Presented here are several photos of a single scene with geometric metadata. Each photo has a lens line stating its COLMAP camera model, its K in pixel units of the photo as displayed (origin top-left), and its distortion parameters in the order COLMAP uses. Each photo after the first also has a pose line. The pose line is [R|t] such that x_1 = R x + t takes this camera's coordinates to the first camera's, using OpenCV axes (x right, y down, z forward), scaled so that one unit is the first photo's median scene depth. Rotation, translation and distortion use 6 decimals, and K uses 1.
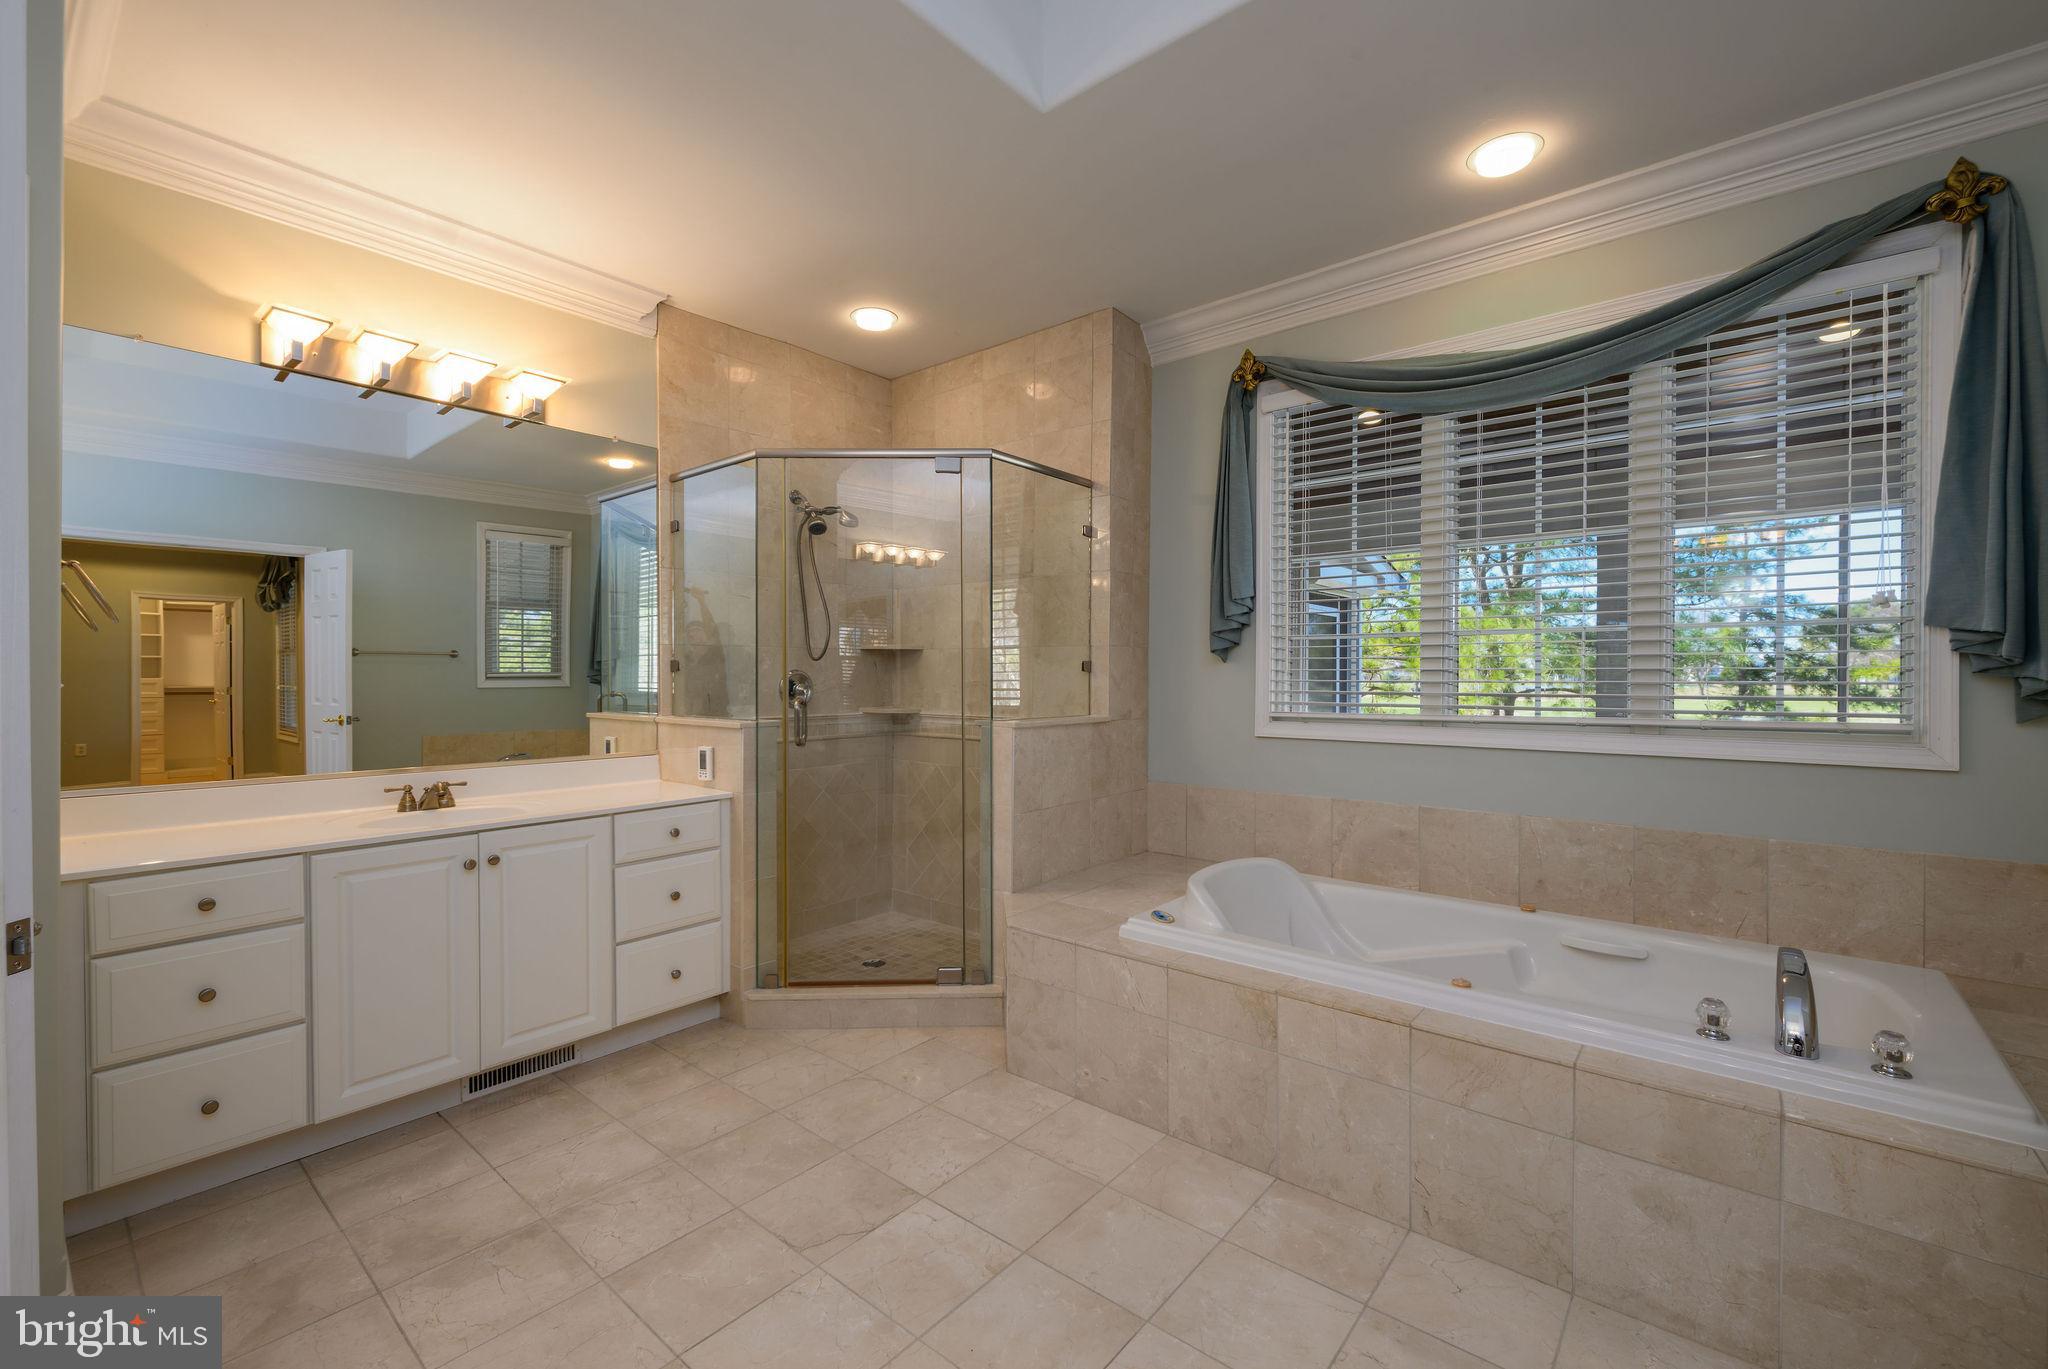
lens RADIAL K [[857.7, 0, 1023.0], [0, 857.7, 681.0], [0, 0, 1]] dist [0.002075, -0.002764]
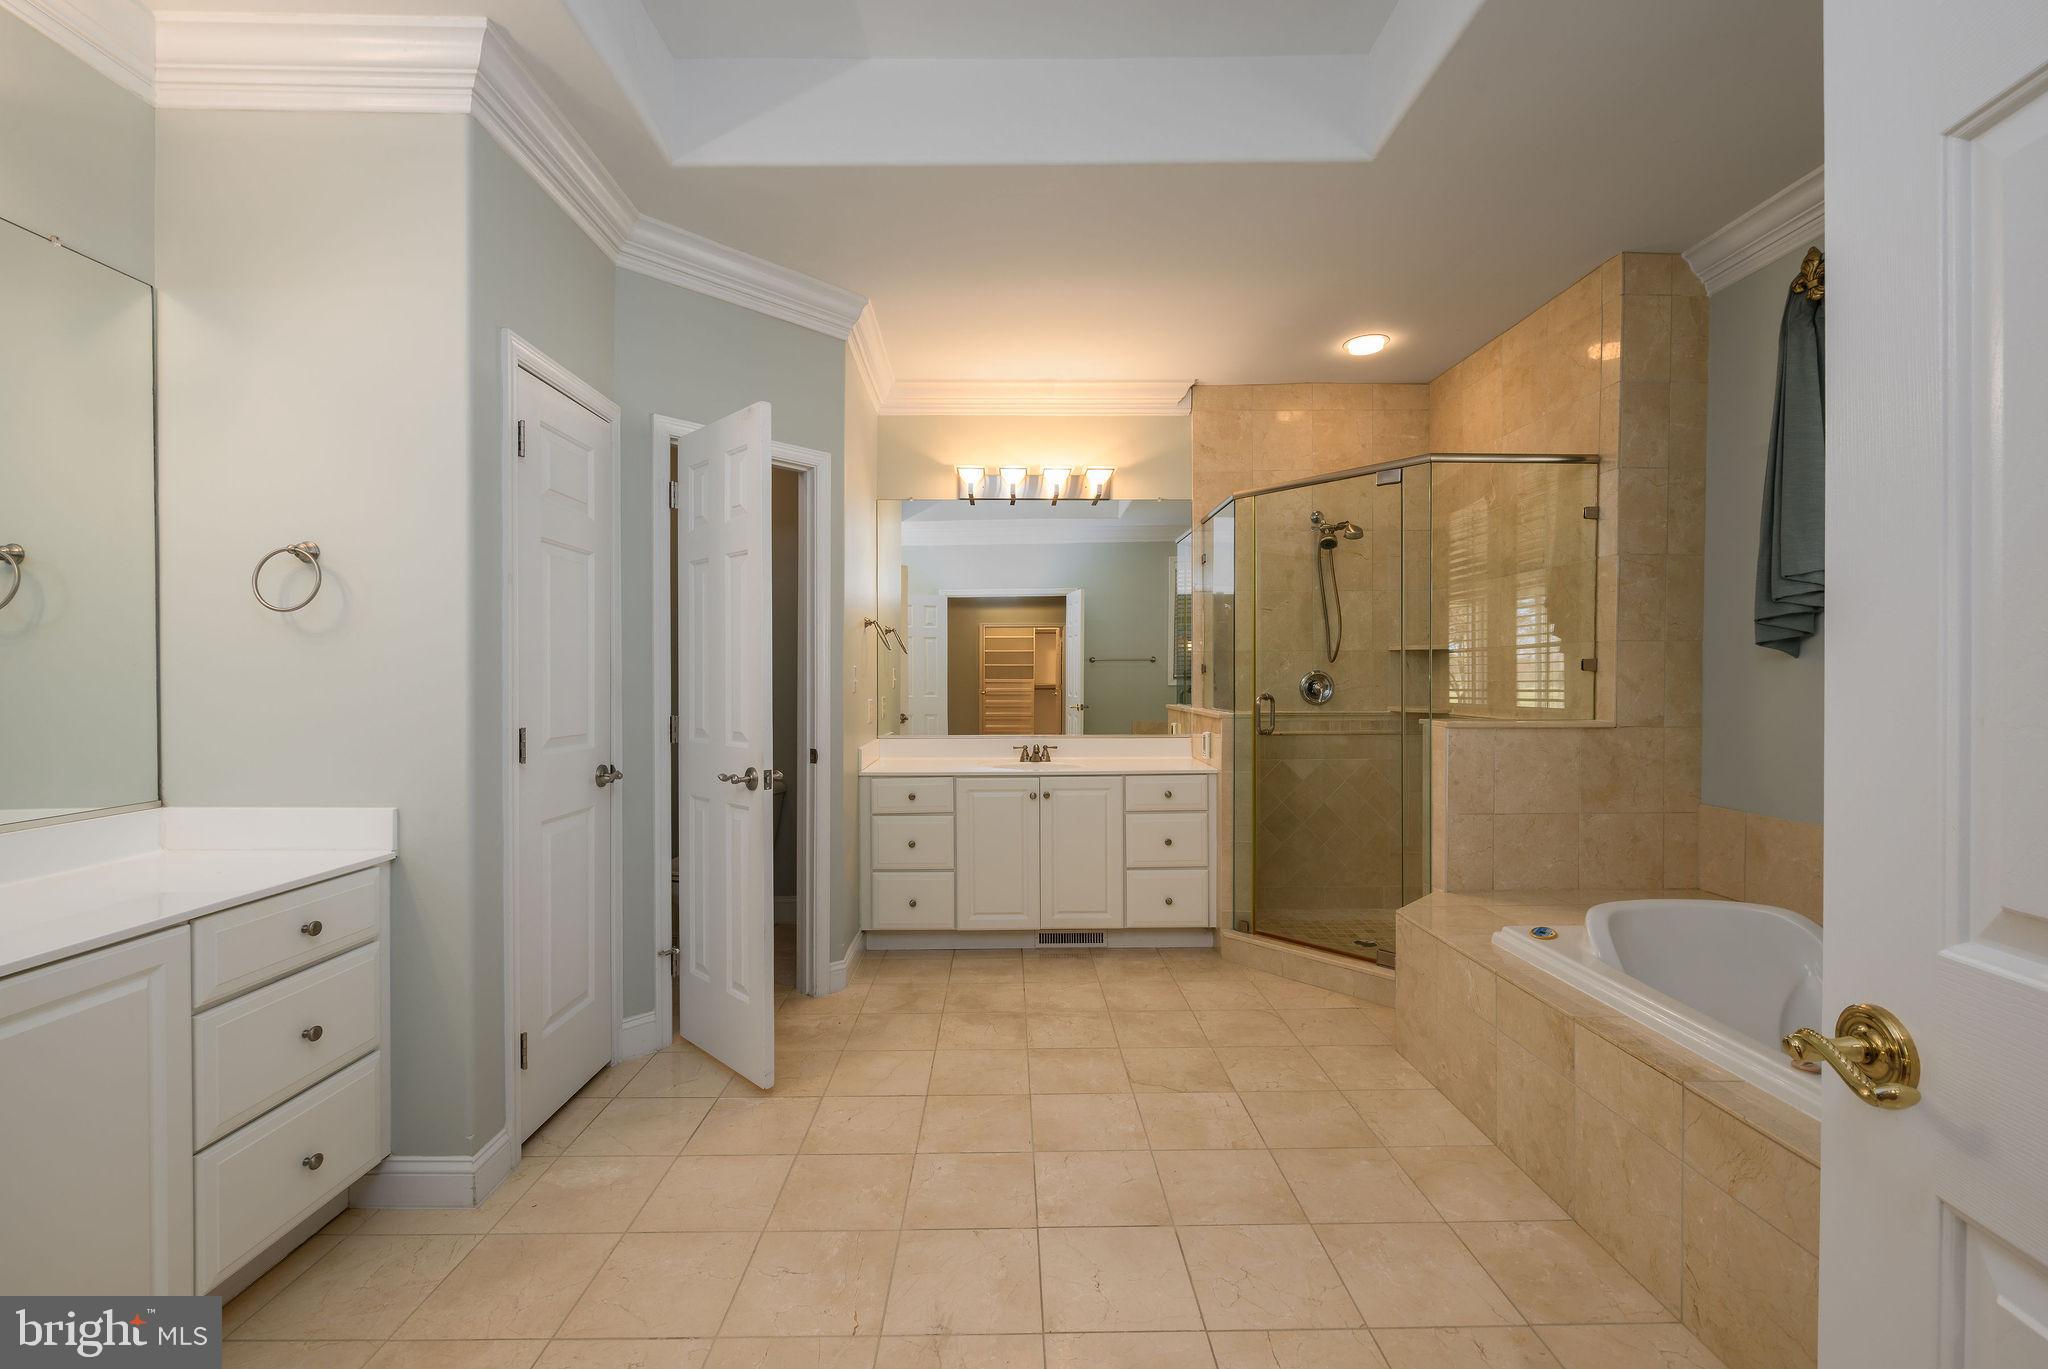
lens RADIAL K [[857.7, 0, 1007.5], [0, 857.7, 683.6], [0, 0, 1]] dist [0.002075, -0.002764]
pose [[0.642225, 0.004884, -0.766501, 0.441611], [-0.003202, 0.999988, 0.003688, 0.001048], [0.766510, 0.000086, 0.642232, -0.042691]]
